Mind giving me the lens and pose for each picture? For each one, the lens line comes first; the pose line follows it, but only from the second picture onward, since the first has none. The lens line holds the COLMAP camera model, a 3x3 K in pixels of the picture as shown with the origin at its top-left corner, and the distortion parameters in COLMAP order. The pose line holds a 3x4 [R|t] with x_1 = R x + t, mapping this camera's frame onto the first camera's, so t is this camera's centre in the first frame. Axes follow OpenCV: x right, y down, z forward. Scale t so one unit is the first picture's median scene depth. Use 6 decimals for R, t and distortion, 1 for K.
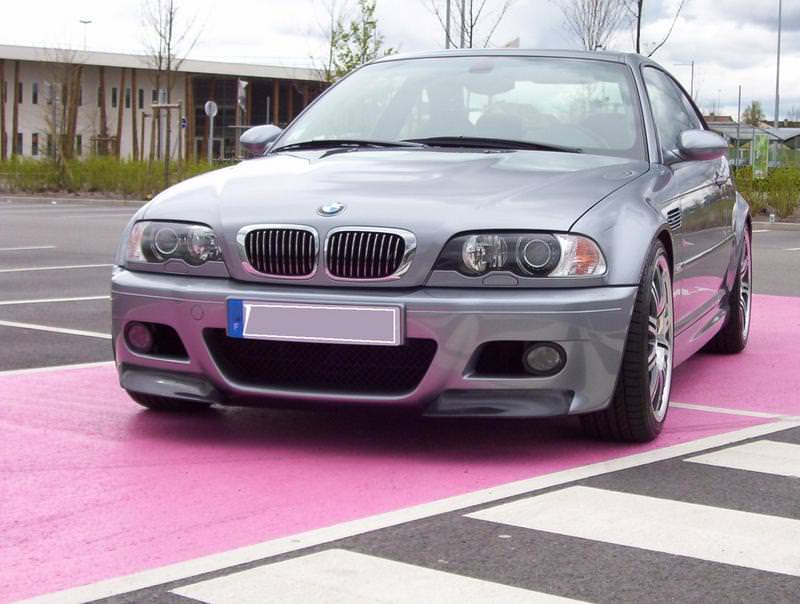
lens RADIAL K [[1607.8, 0, 367.5], [0, 1607.8, 302.1], [0, 0, 1]] dist [-0.039092, -0.122827]
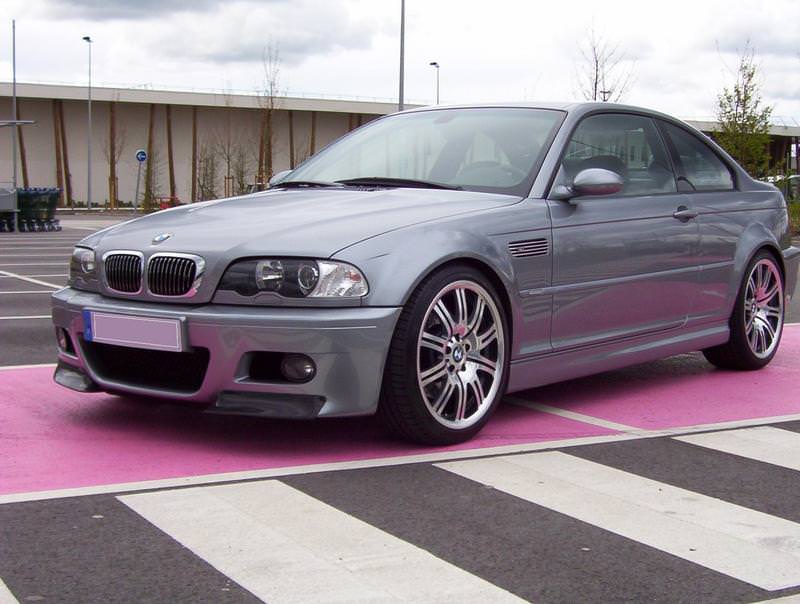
lens RADIAL K [[1253.6, 0, 400.0], [0, 1253.6, 302.0], [0, 0, 1]] dist [-0.063019, -0.118662]
pose [[0.940489, 0.022215, -0.339098, 0.473547], [-0.024495, 0.999697, -0.002447, -0.011716], [0.338941, 0.010607, 0.940748, 0.172066]]
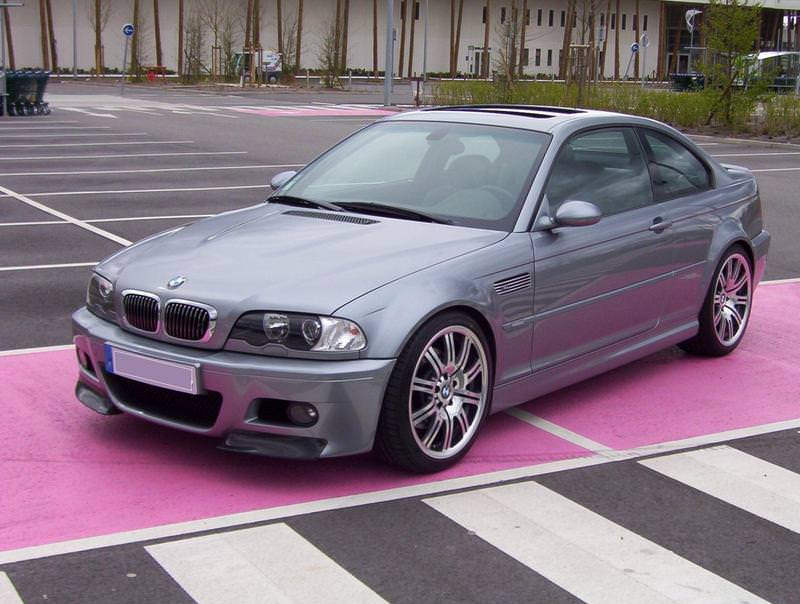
lens RADIAL K [[1253.6, 0, 400.0], [0, 1253.6, 302.0], [0, 0, 1]] dist [-0.063019, -0.118662]
pose [[0.943683, 0.071578, -0.323017, 0.490948], [-0.038055, 0.993320, 0.108934, -0.162847], [0.328656, -0.090506, 0.940103, 0.088431]]
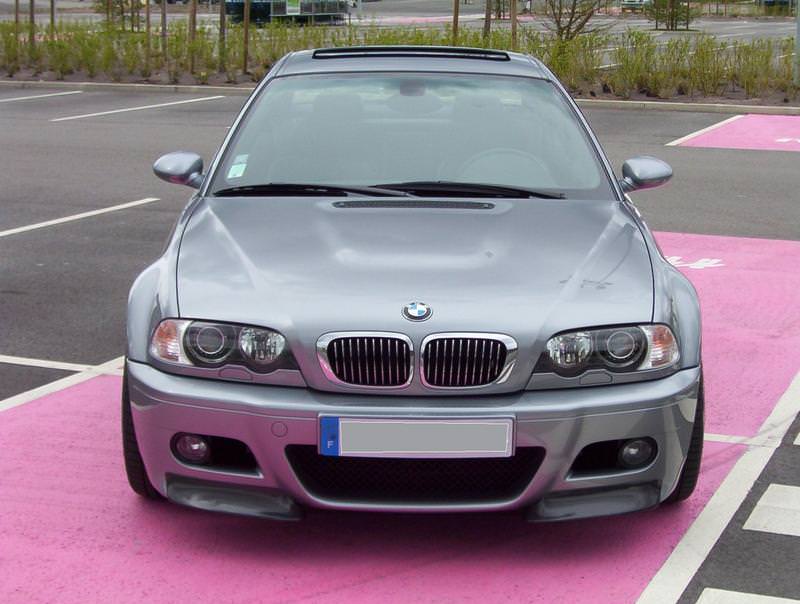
lens RADIAL K [[1607.8, 0, 367.5], [0, 1607.8, 302.1], [0, 0, 1]] dist [-0.039092, -0.122827]
pose [[0.951477, -0.067949, 0.300124, -0.338710], [0.033745, 0.992474, 0.117717, -0.178108], [-0.305864, -0.101877, 0.946609, 0.109565]]
